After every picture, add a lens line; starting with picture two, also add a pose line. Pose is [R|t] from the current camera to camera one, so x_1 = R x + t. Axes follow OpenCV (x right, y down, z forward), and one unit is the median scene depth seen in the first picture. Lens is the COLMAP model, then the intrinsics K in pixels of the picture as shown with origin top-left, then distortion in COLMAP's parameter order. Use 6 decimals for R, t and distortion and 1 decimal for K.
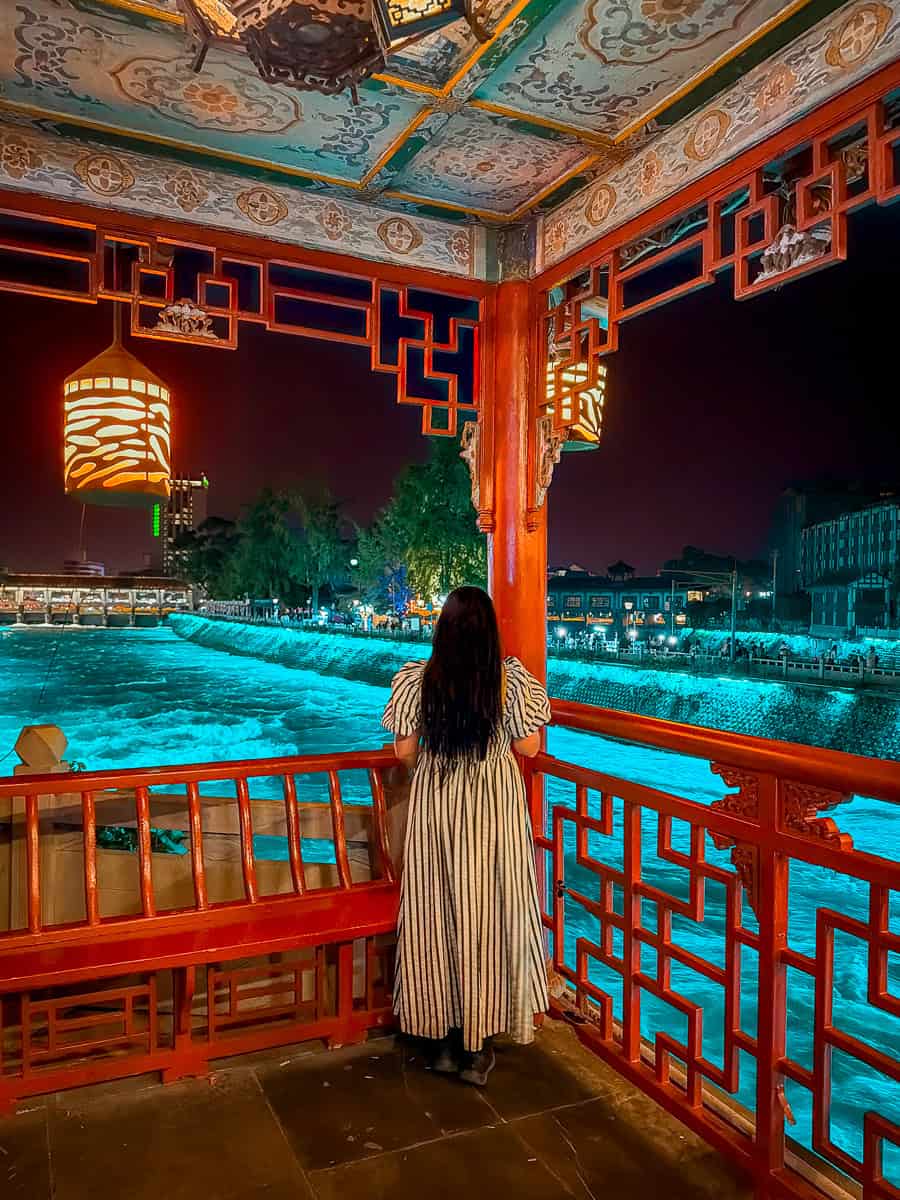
lens RADIAL K [[889.1, 0, 422.8], [0, 889.1, 563.6], [0, 0, 1]] dist [0.052393, -0.027900]
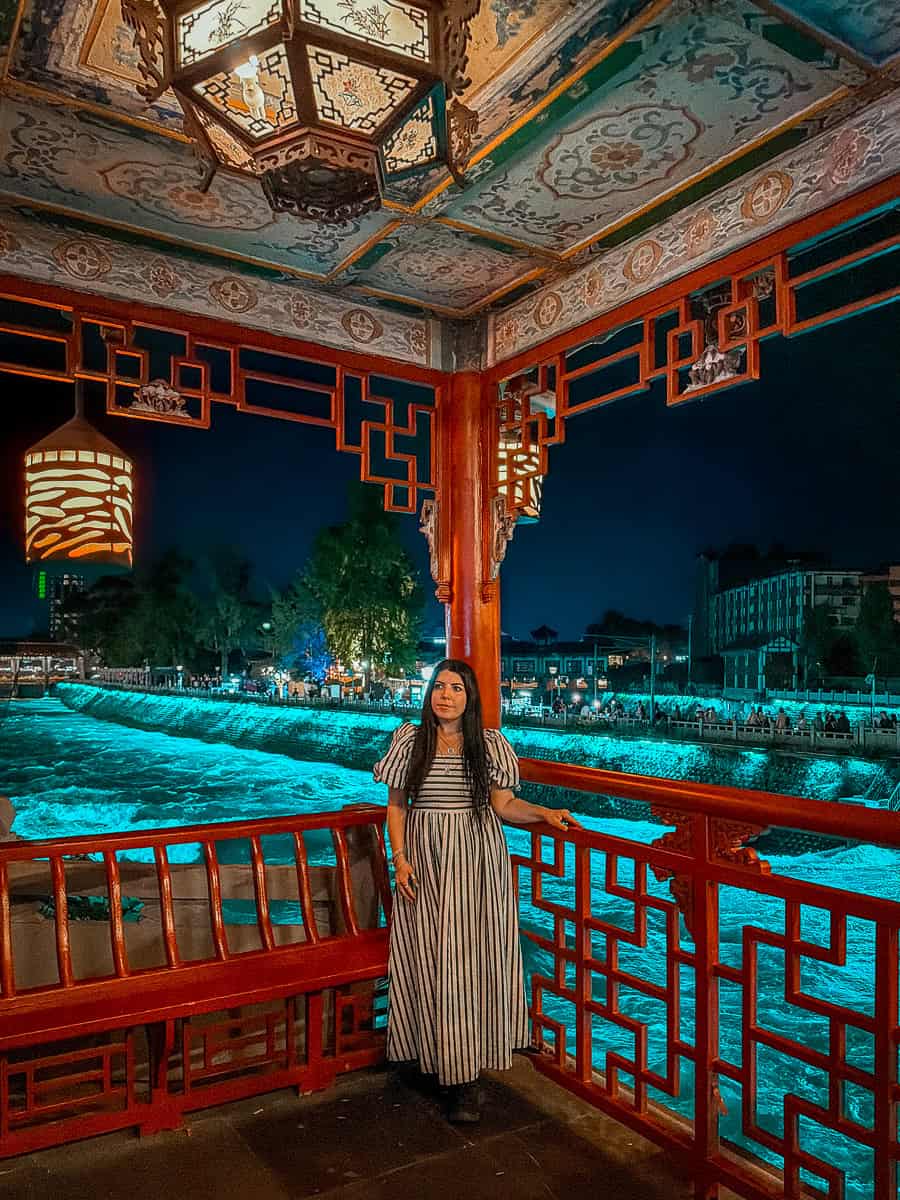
lens RADIAL K [[929.0, 0, 450.0], [0, 929.0, 600.0], [0, 0, 1]] dist [0.064963, -0.005025]
pose [[0.992223, 0.002697, 0.124440, -0.064018], [0.000935, 0.999575, -0.029121, -0.005871], [-0.124466, 0.029011, 0.991800, -0.122758]]
